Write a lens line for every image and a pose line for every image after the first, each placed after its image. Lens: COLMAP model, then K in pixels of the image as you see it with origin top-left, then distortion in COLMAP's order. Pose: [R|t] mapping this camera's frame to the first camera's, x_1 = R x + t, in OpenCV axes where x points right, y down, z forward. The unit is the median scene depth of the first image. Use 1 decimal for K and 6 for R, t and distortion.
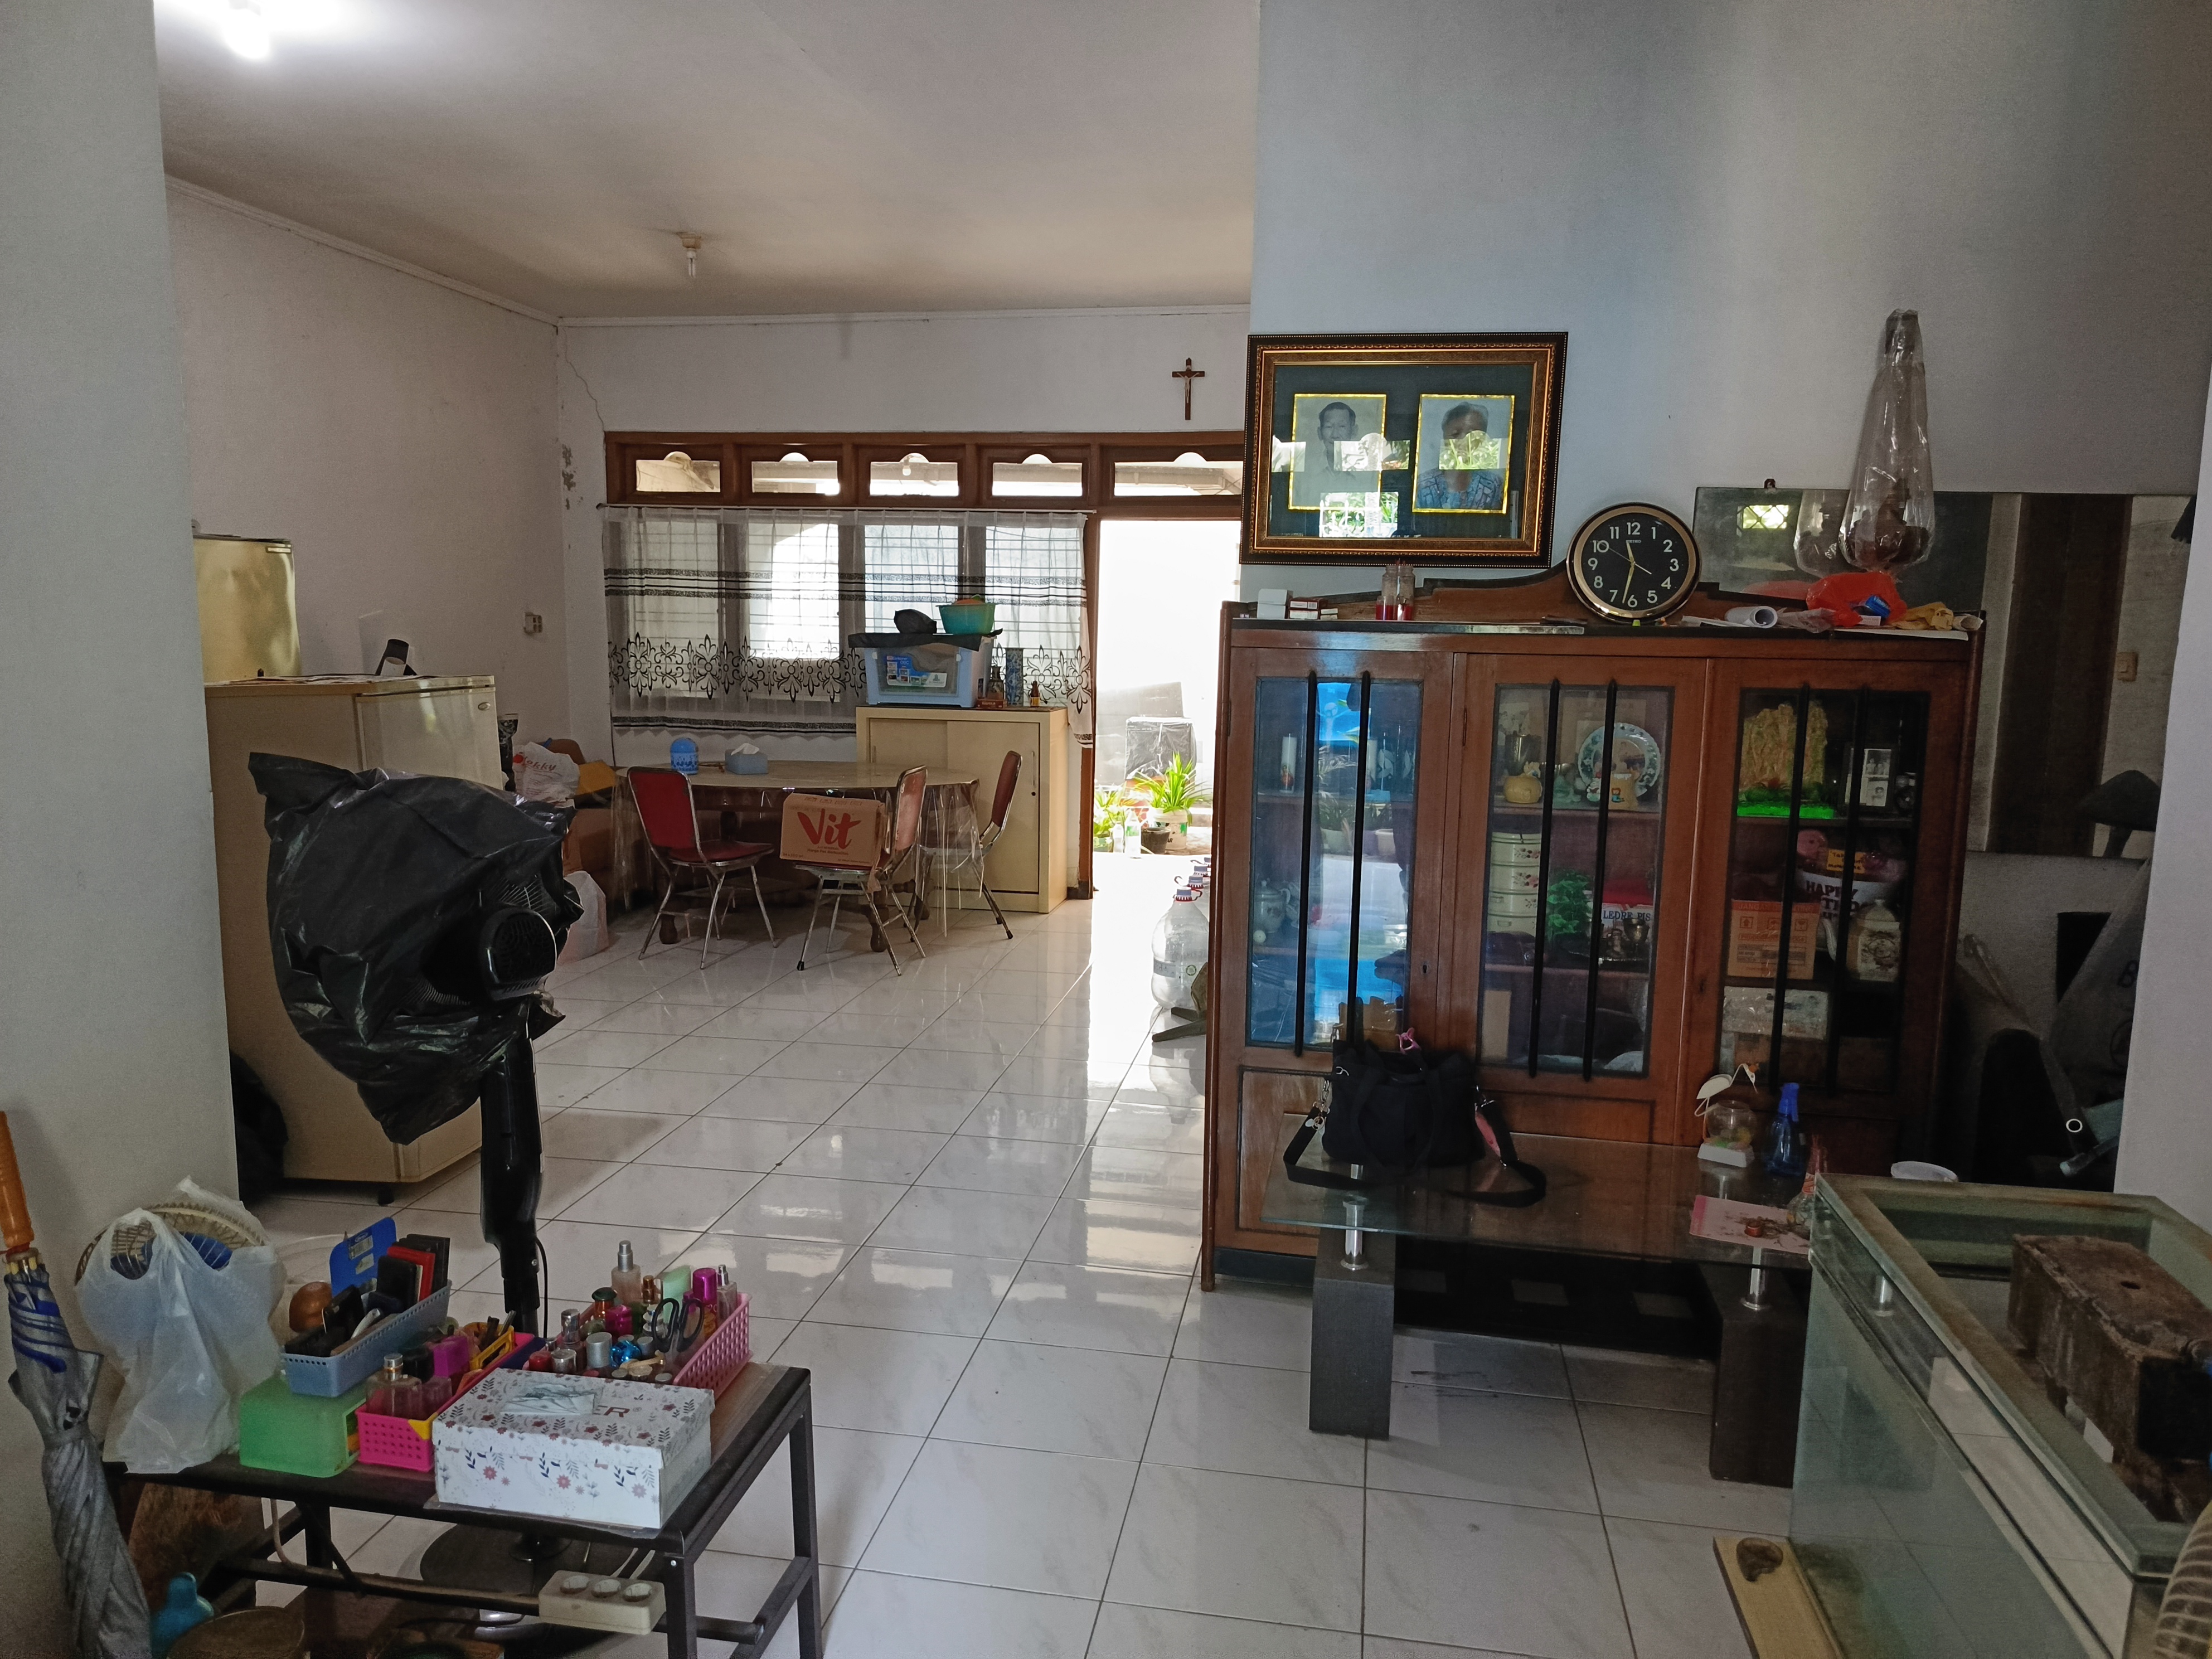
lens RADIAL K [[1536.7, 0, 1106.0], [0, 1536.7, 829.5], [0, 0, 1]] dist [0.098344, -0.295767]
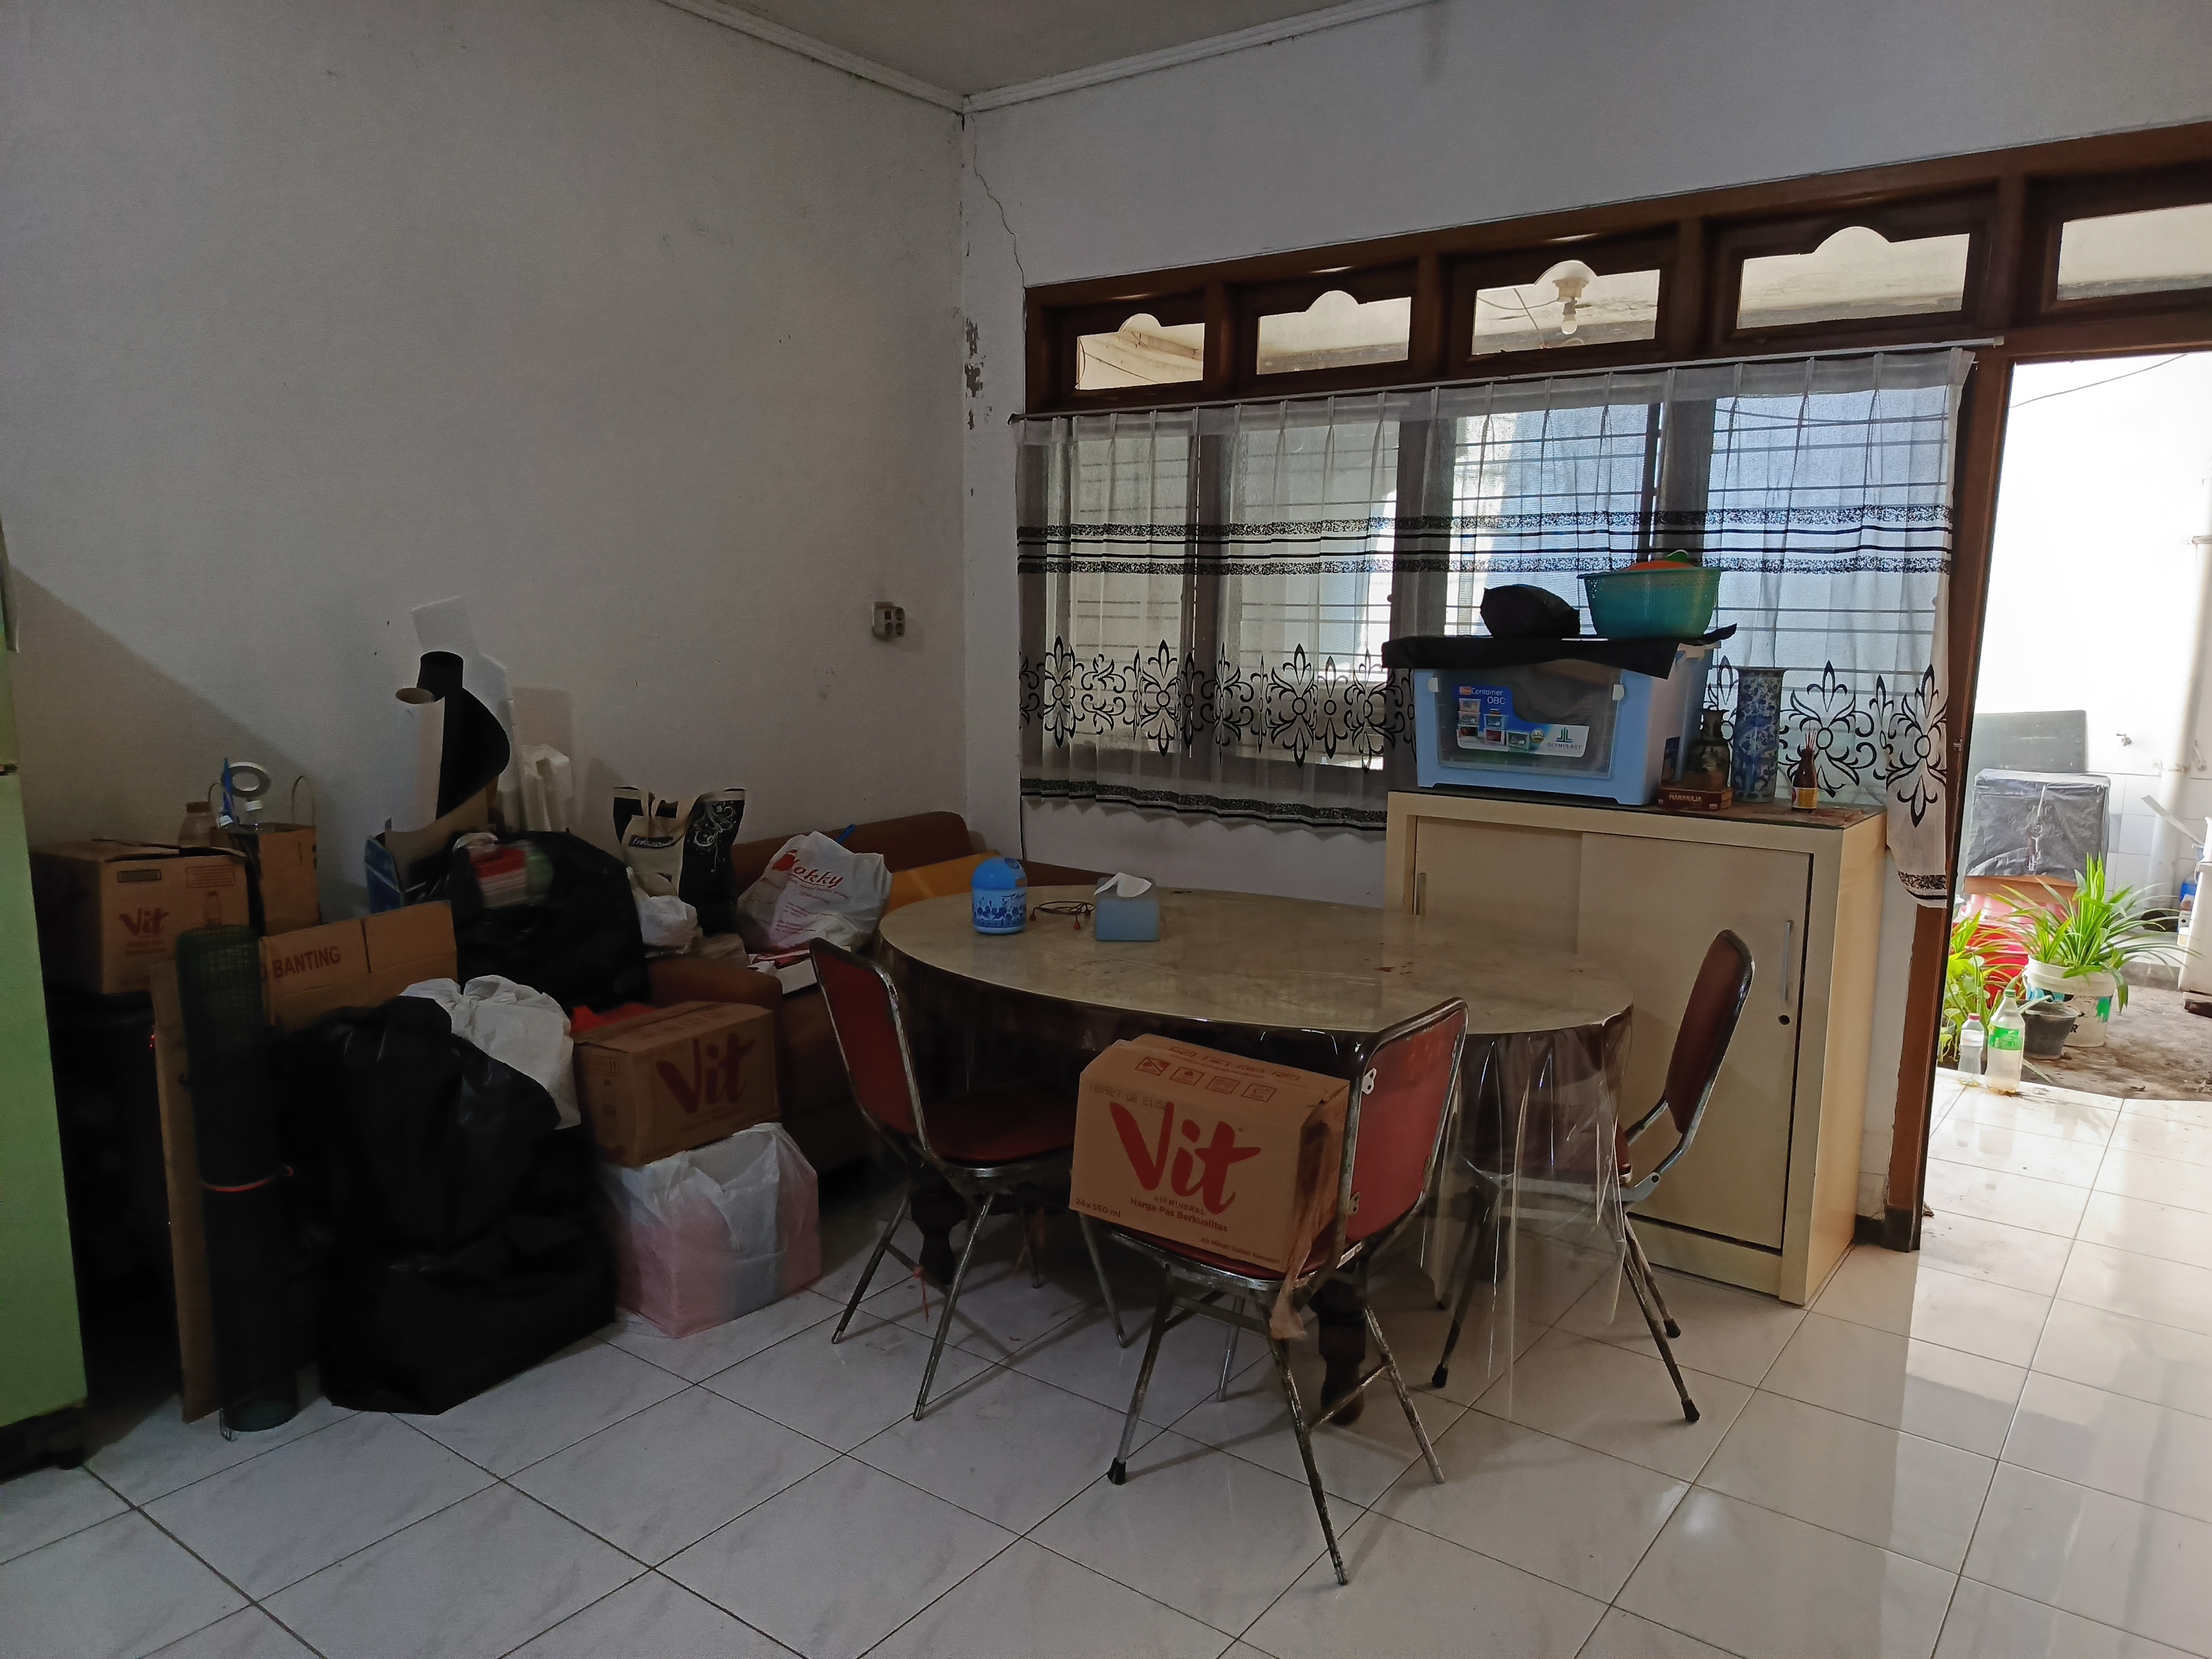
lens RADIAL K [[1538.7, 0, 1099.7], [0, 1538.7, 855.1], [0, 0, 1]] dist [0.096463, -0.118736]
pose [[0.891818, 0.065440, -0.447635, -0.024401], [-0.056799, 0.997849, 0.032716, -0.067184], [0.448814, -0.003751, 0.893618, 0.504770]]
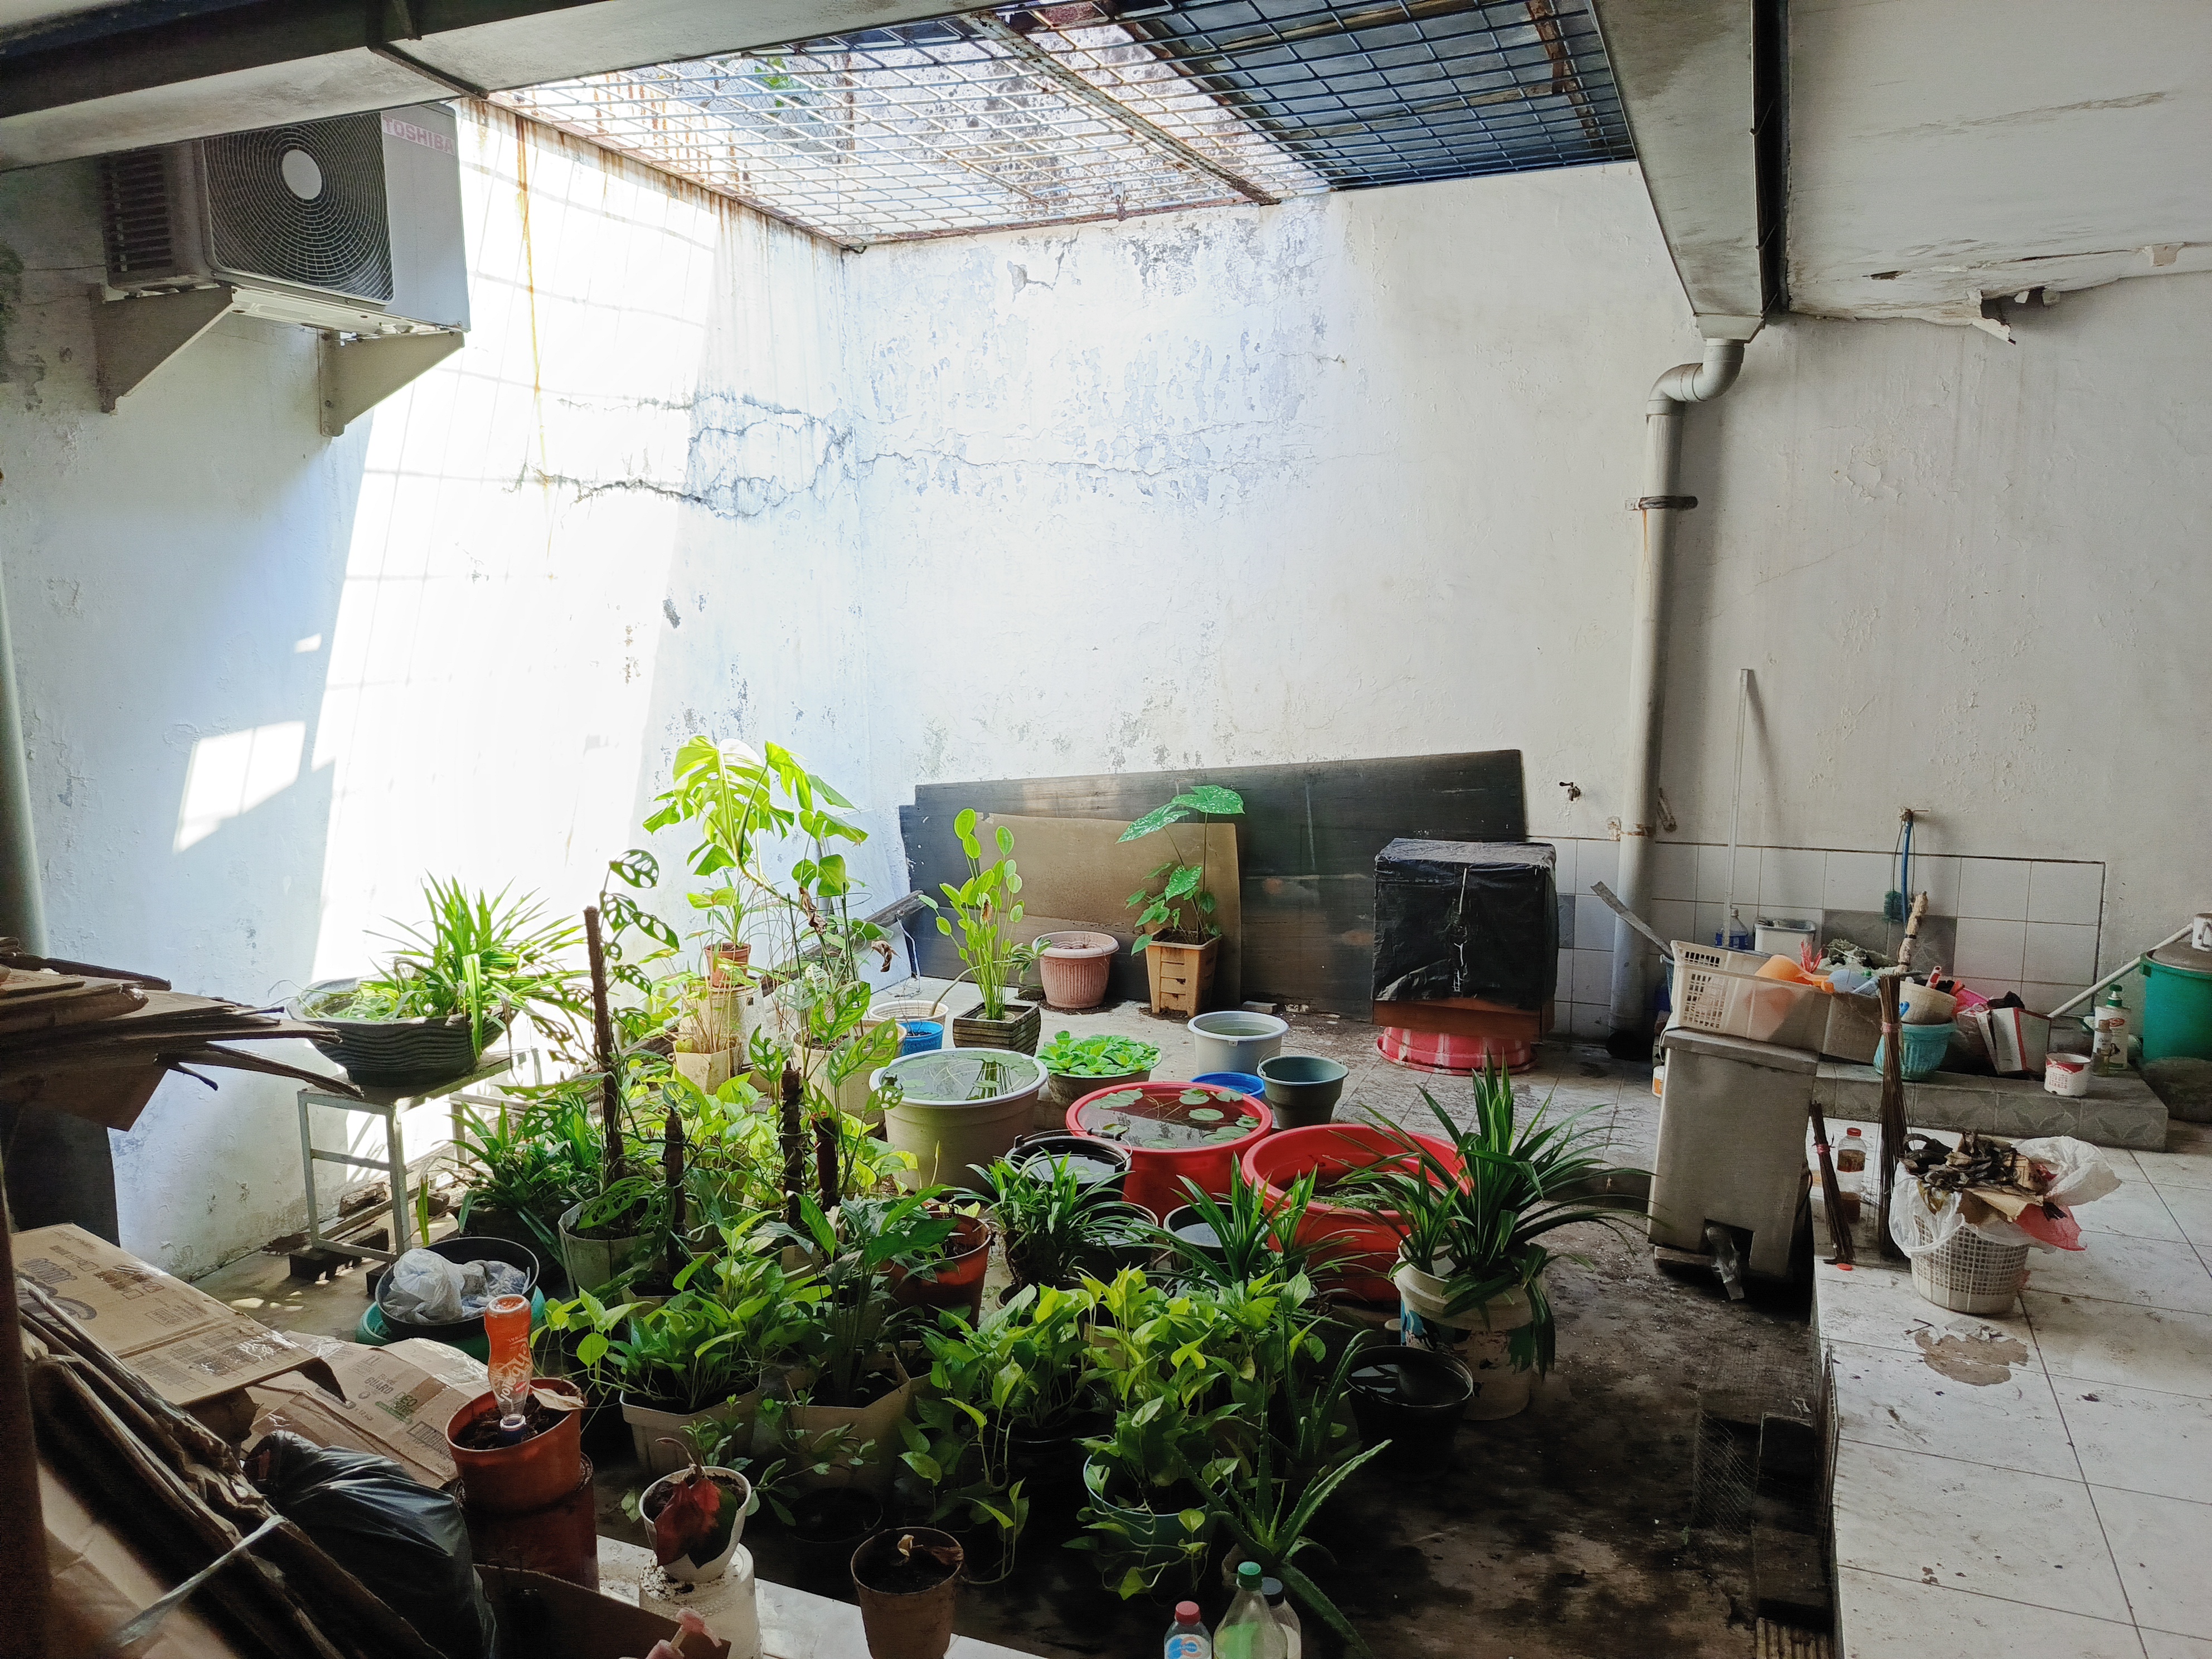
lens RADIAL K [[1536.7, 0, 1106.0], [0, 1536.7, 829.5], [0, 0, 1]] dist [0.098344, -0.295767]
pose [[0.977031, 0.012059, -0.212754, 0.048135], [-0.010201, 0.999900, 0.009831, -0.131137], [0.212851, -0.007435, 0.977056, 0.956057]]
